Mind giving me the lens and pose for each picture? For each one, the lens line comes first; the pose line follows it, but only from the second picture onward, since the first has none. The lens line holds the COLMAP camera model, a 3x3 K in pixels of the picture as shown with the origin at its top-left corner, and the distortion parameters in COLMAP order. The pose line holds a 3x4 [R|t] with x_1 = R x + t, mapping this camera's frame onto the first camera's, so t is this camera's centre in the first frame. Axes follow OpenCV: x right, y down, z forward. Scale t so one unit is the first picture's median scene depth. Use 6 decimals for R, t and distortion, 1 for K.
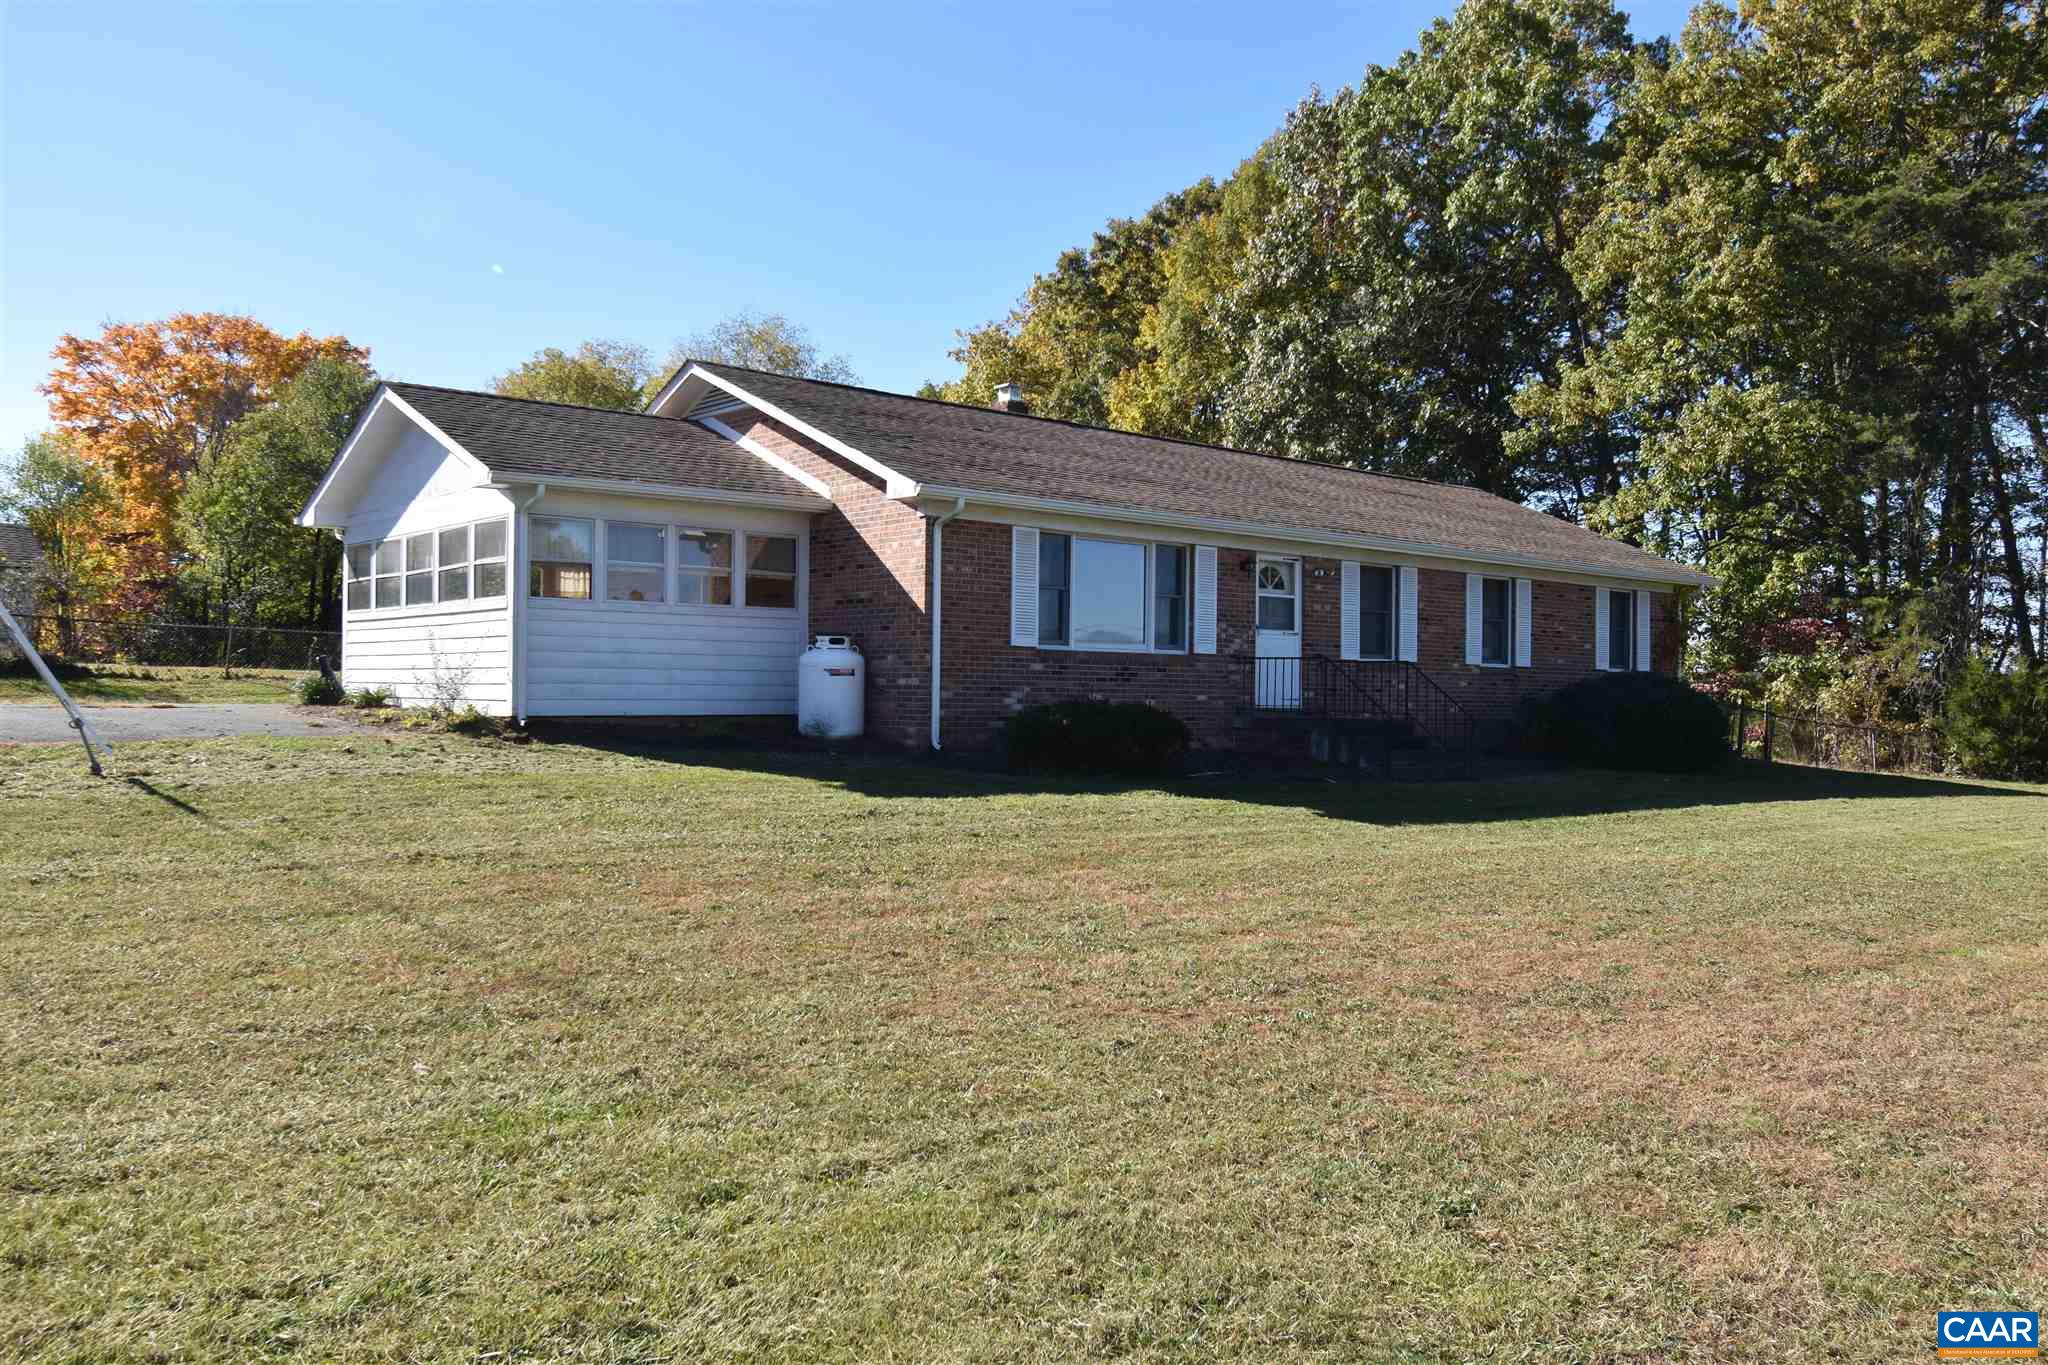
lens RADIAL K [[1625.7, 0, 1035.7], [0, 1625.7, 677.4], [0, 0, 1]] dist [-0.000134, 0.002501]
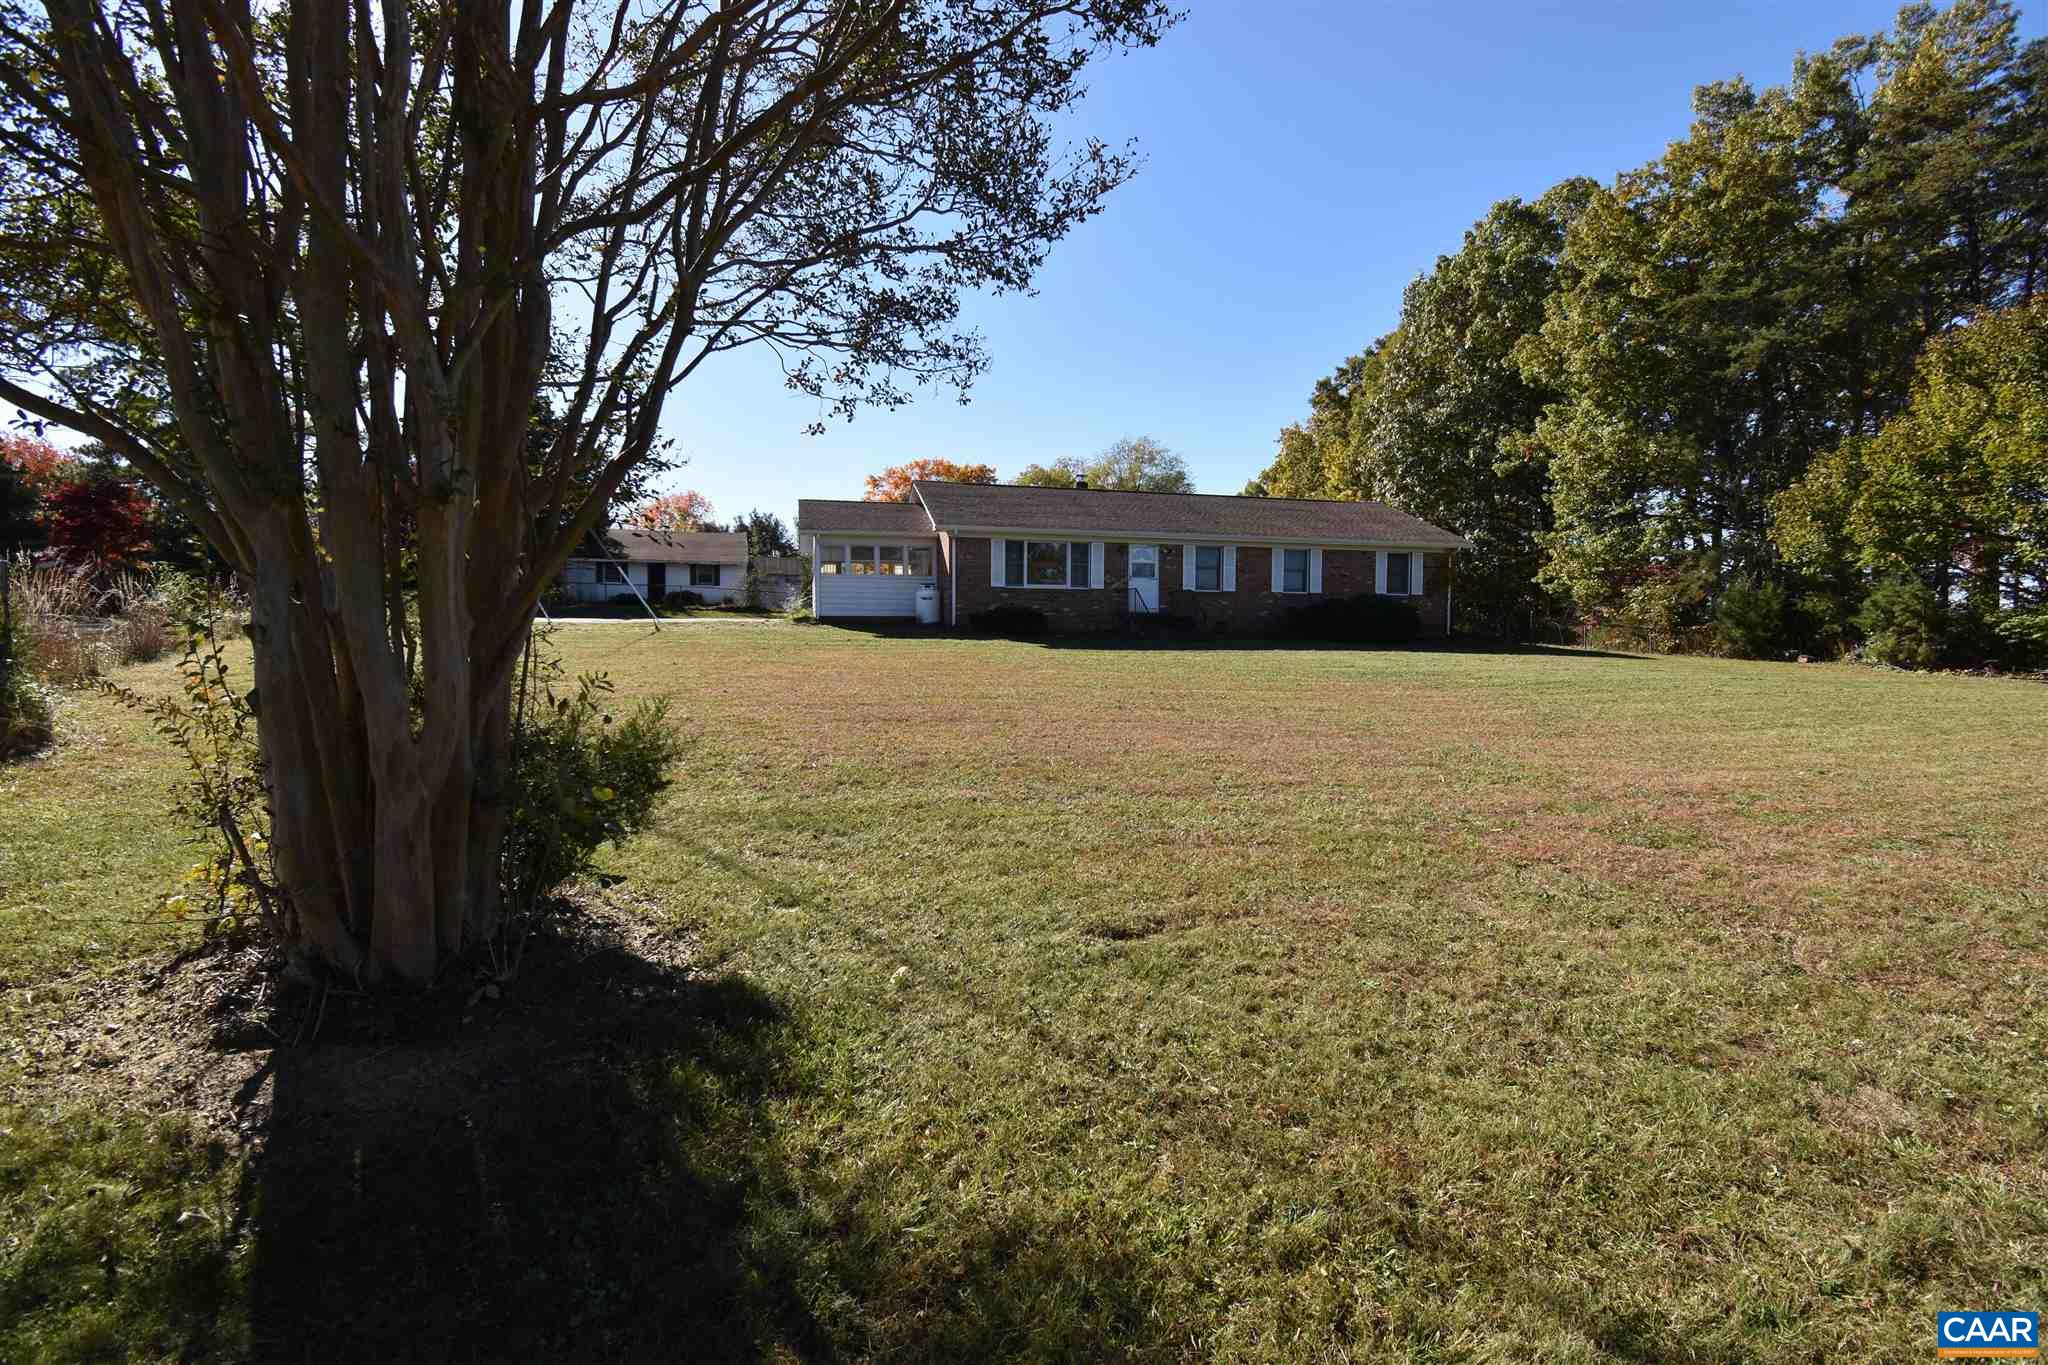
lens RADIAL K [[910.5, 0, 1016.0], [0, 910.5, 678.5], [0, 0, 1]] dist [0.011966, -0.018557]
pose [[0.887756, 0.013904, -0.460105, 0.510003], [0.010765, 0.998643, 0.050950, 0.039380], [0.460189, -0.050185, 0.886401, -0.188116]]
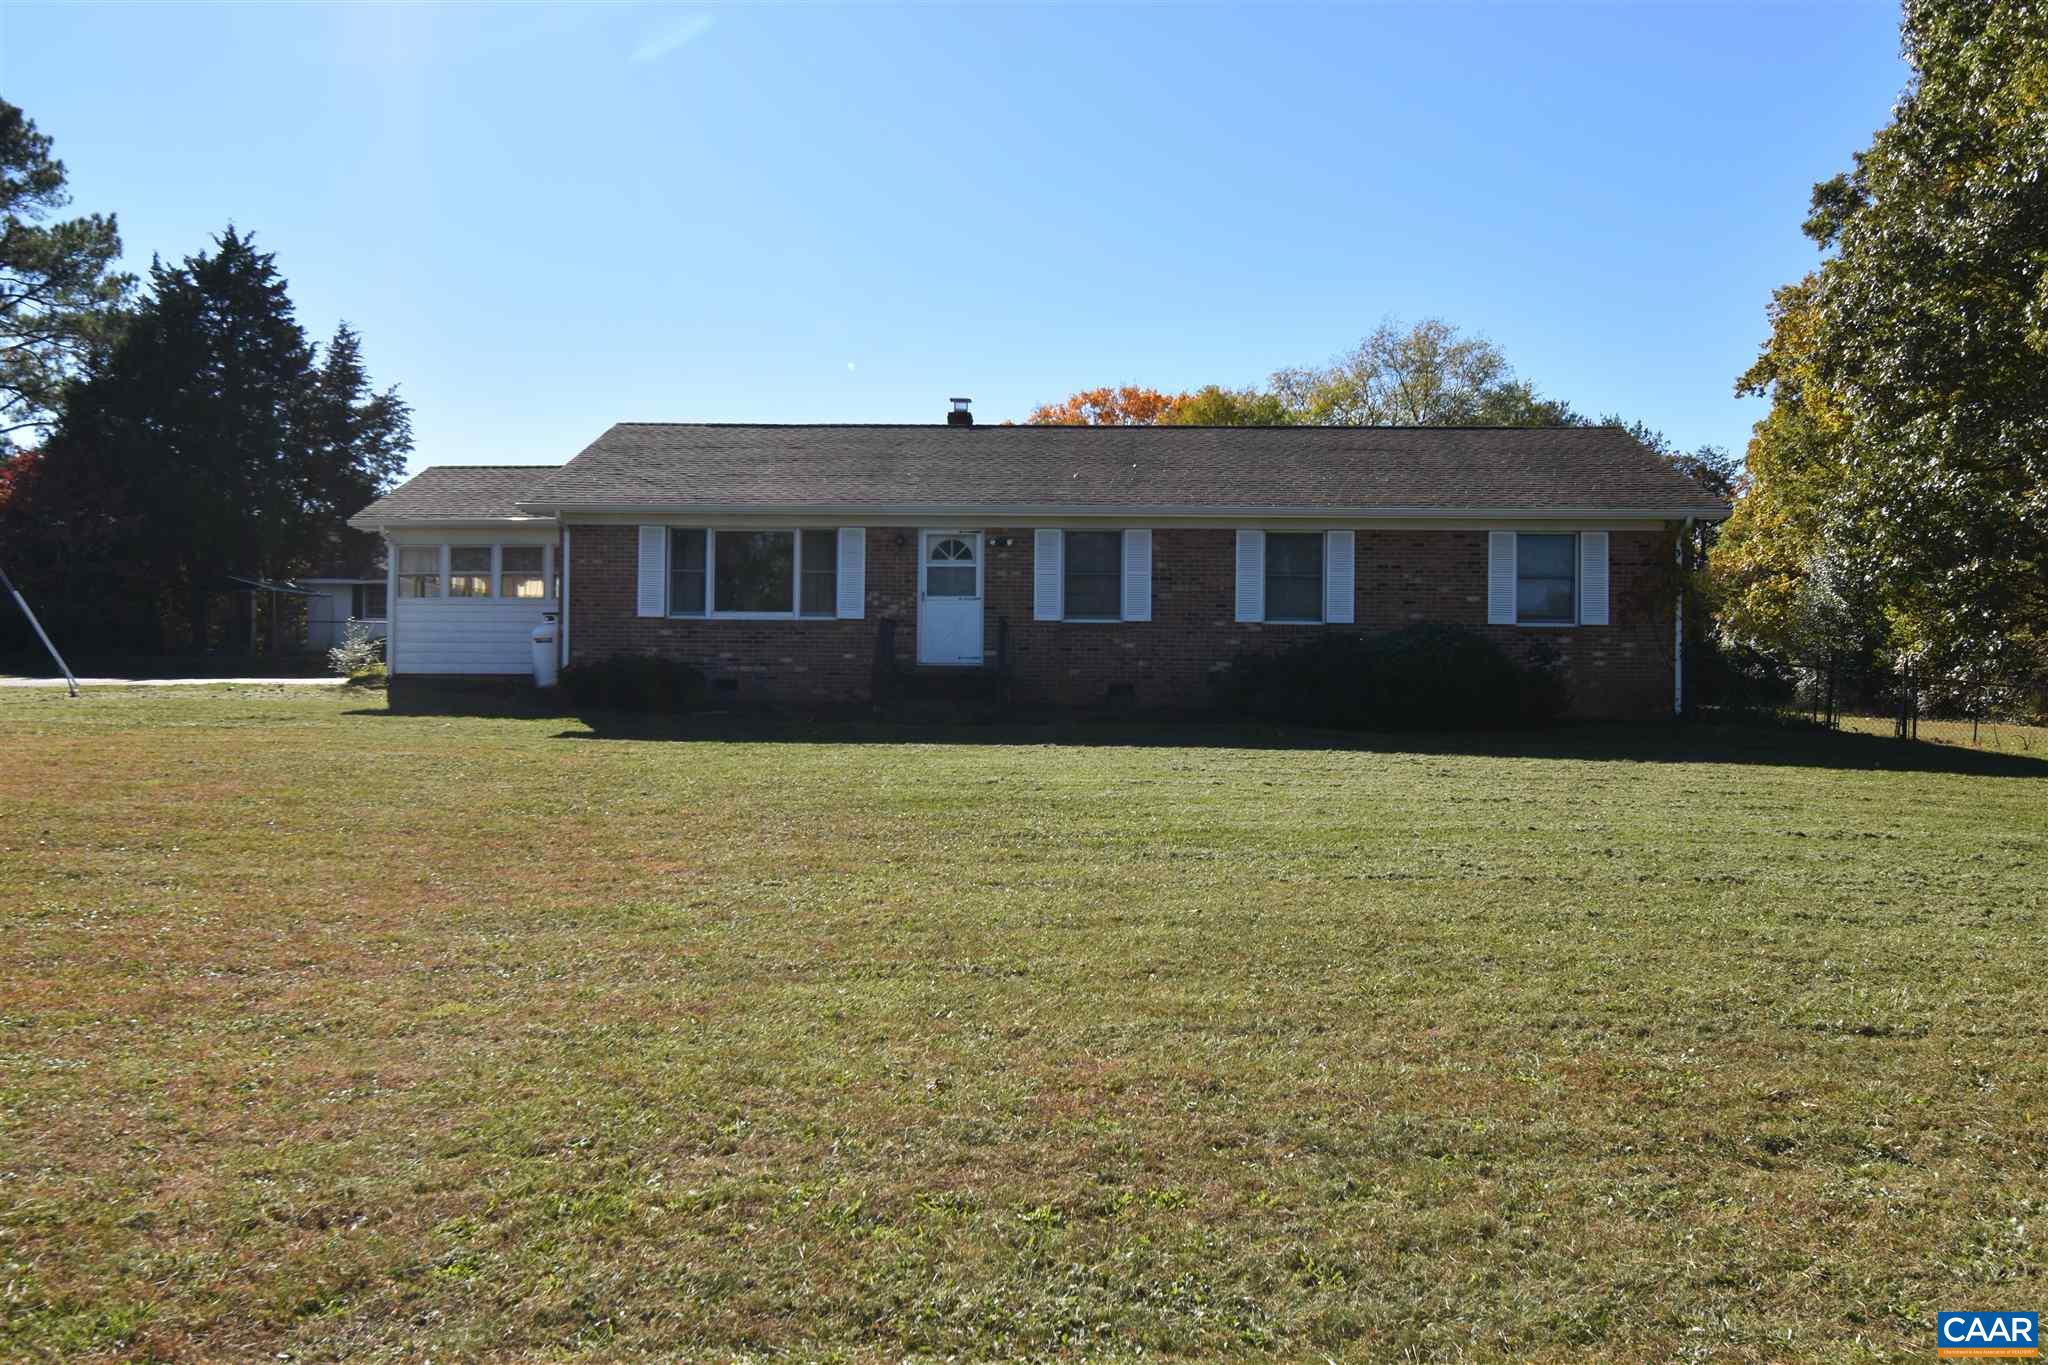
lens RADIAL K [[1625.7, 0, 1010.6], [0, 1625.7, 689.1], [0, 0, 1]] dist [-0.000134, 0.002501]
pose [[0.712676, -0.010880, -0.701409, 0.852693], [0.006626, 0.999940, -0.008779, 0.040122], [0.701463, 0.001609, 0.712704, 0.202919]]
